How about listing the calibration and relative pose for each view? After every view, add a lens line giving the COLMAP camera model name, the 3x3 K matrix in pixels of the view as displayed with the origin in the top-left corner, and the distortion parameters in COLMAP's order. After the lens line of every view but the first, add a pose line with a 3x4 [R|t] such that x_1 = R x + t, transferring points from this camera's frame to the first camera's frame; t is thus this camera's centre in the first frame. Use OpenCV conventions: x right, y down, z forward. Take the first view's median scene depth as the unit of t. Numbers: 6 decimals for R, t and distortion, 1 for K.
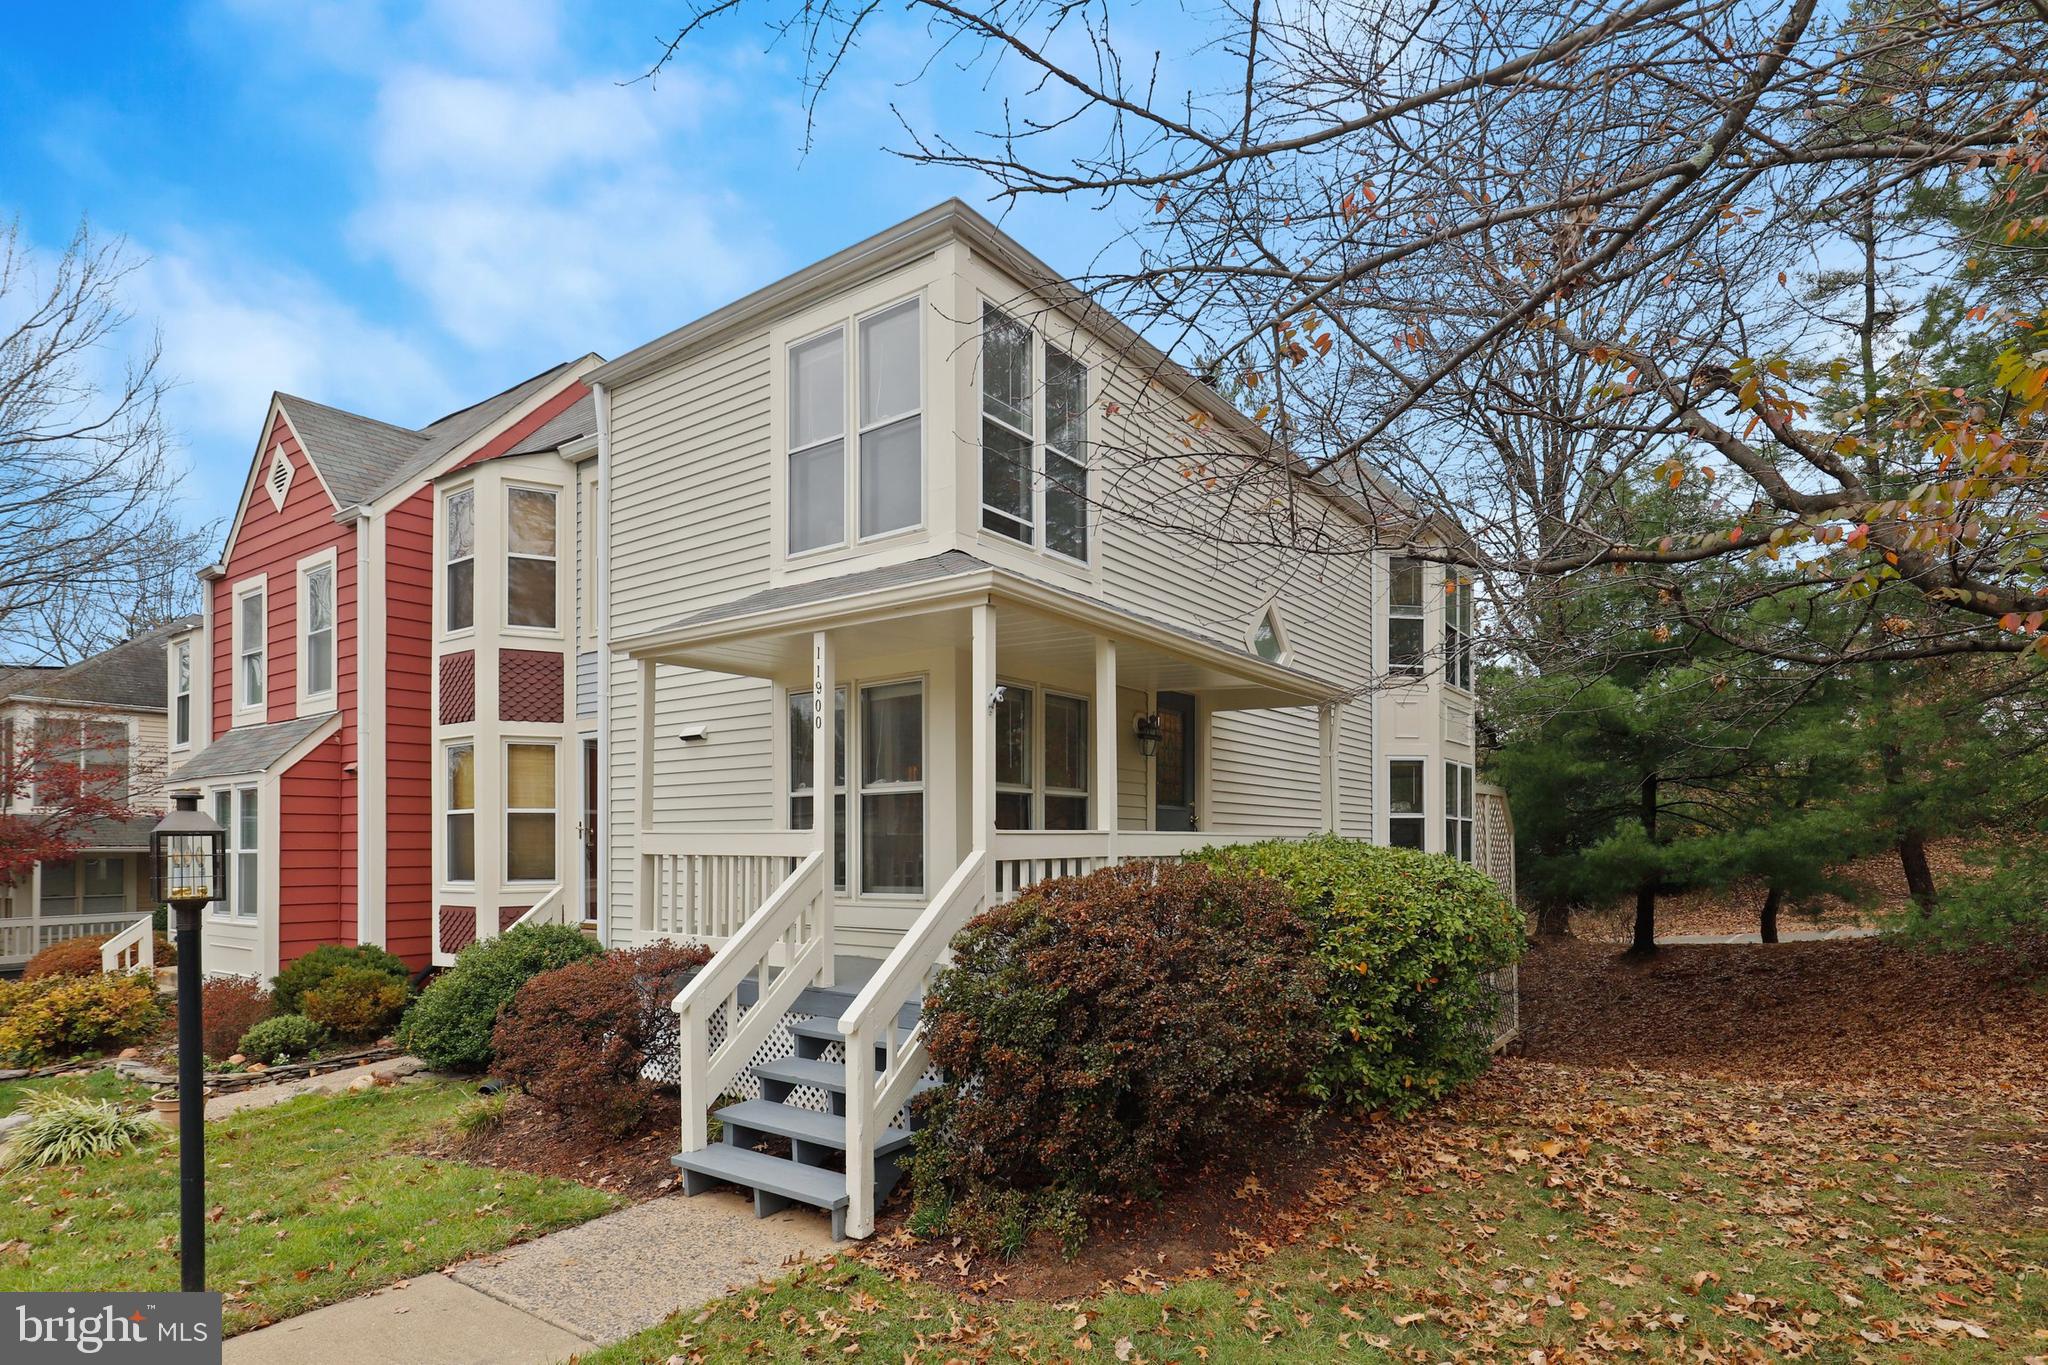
lens RADIAL K [[1057.9, 0, 1023.2], [0, 1057.9, 677.4], [0, 0, 1]] dist [0.004405, 0.000413]
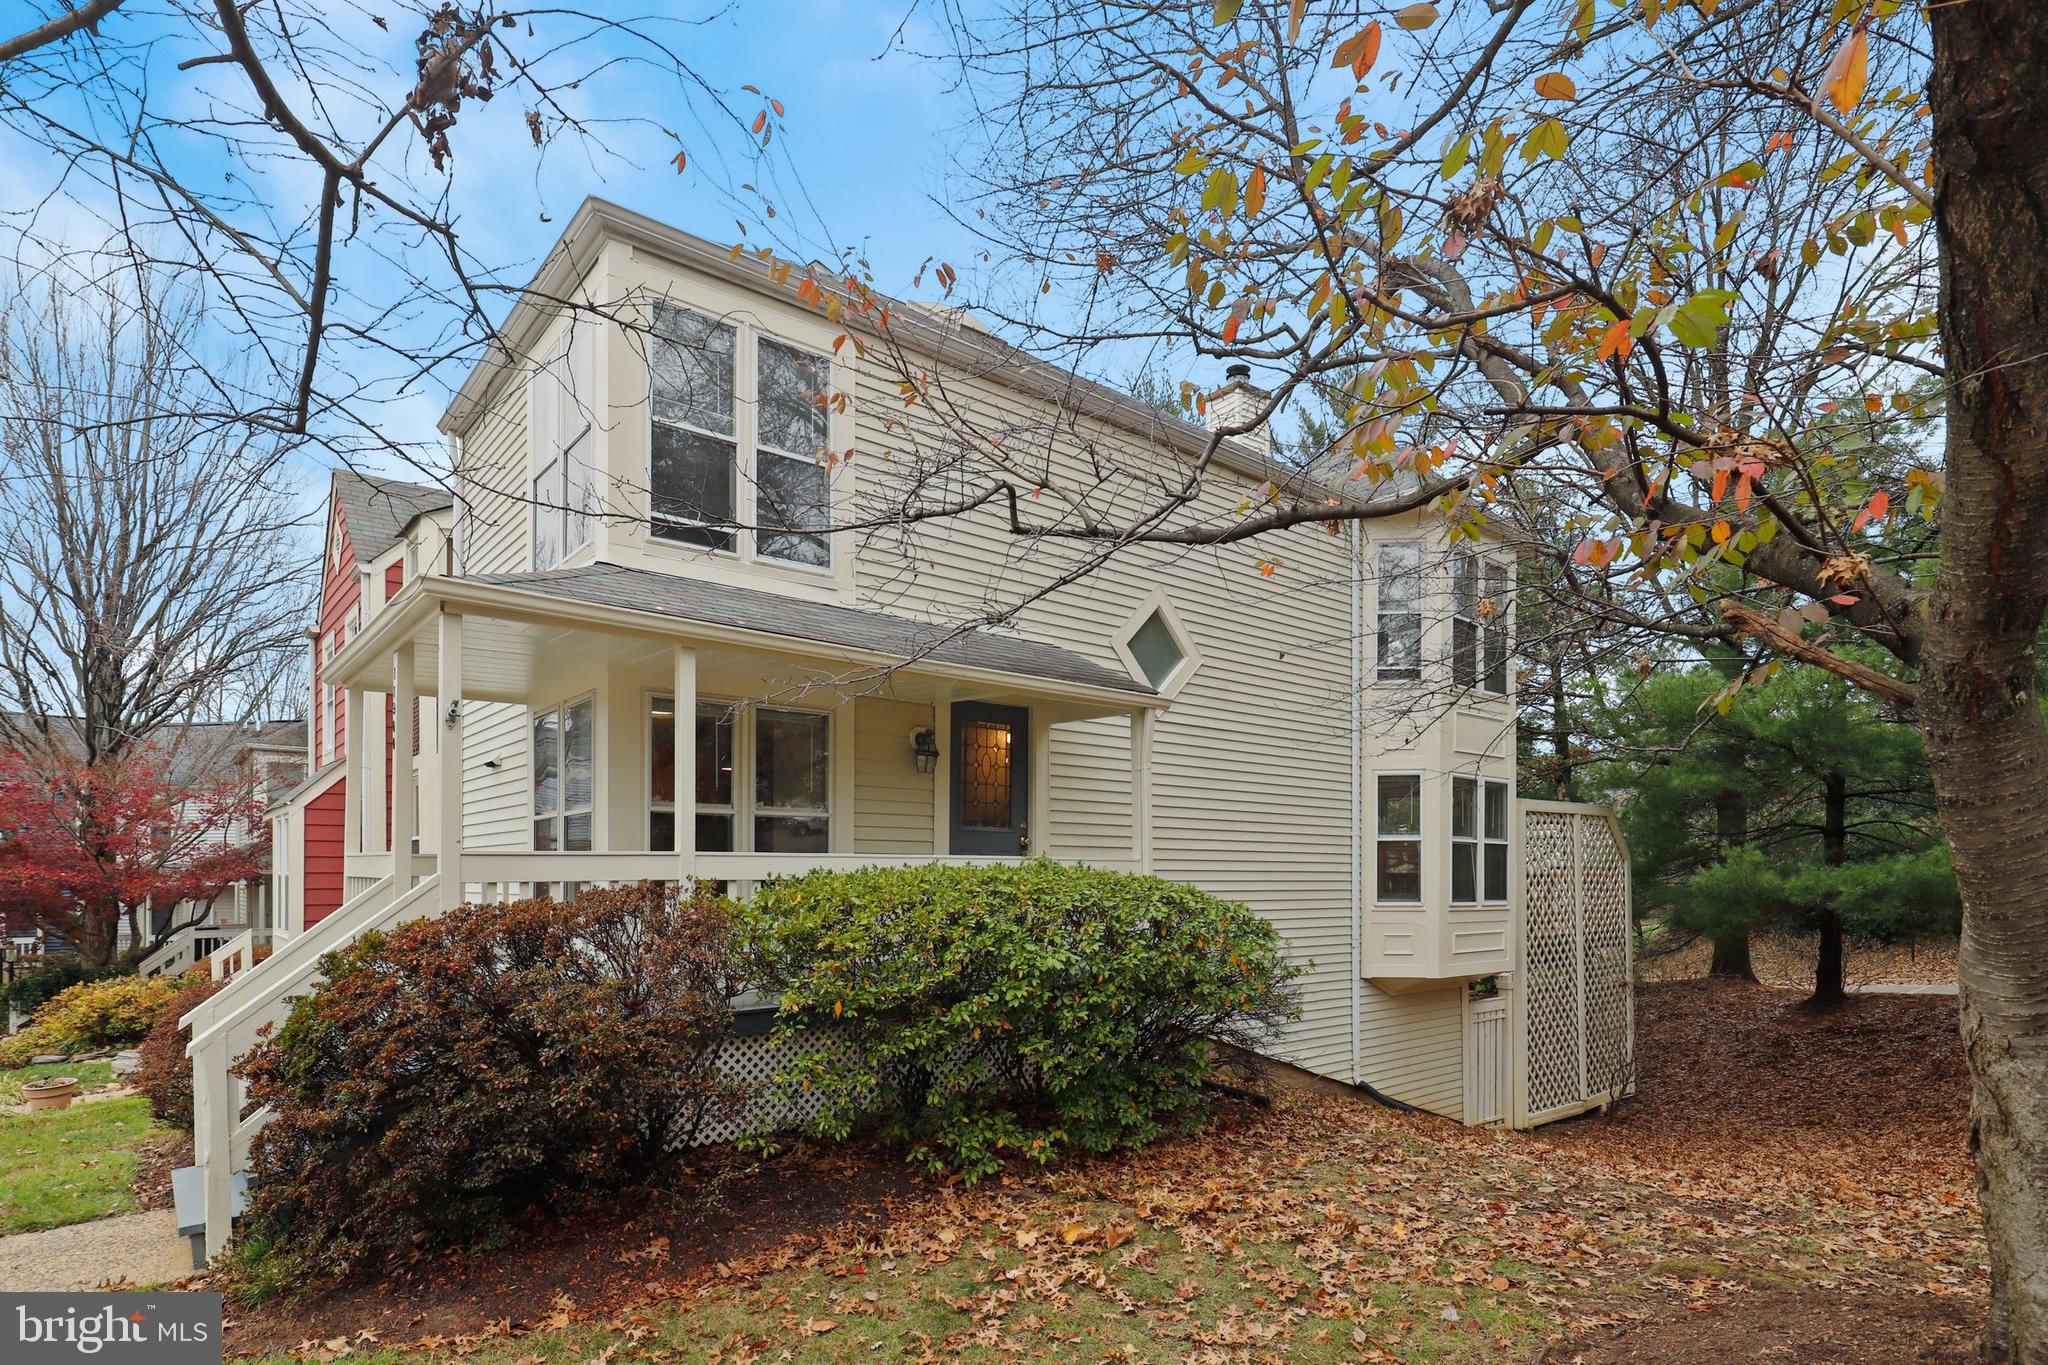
lens RADIAL K [[1053.2, 0, 1028.3], [0, 1053.2, 718.8], [0, 0, 1]] dist [-0.001729, -0.001327]
pose [[0.970856, -0.032324, -0.237475, 0.438959], [0.035131, 0.999354, 0.007596, 0.023332], [0.237076, -0.015717, 0.971364, 0.131426]]
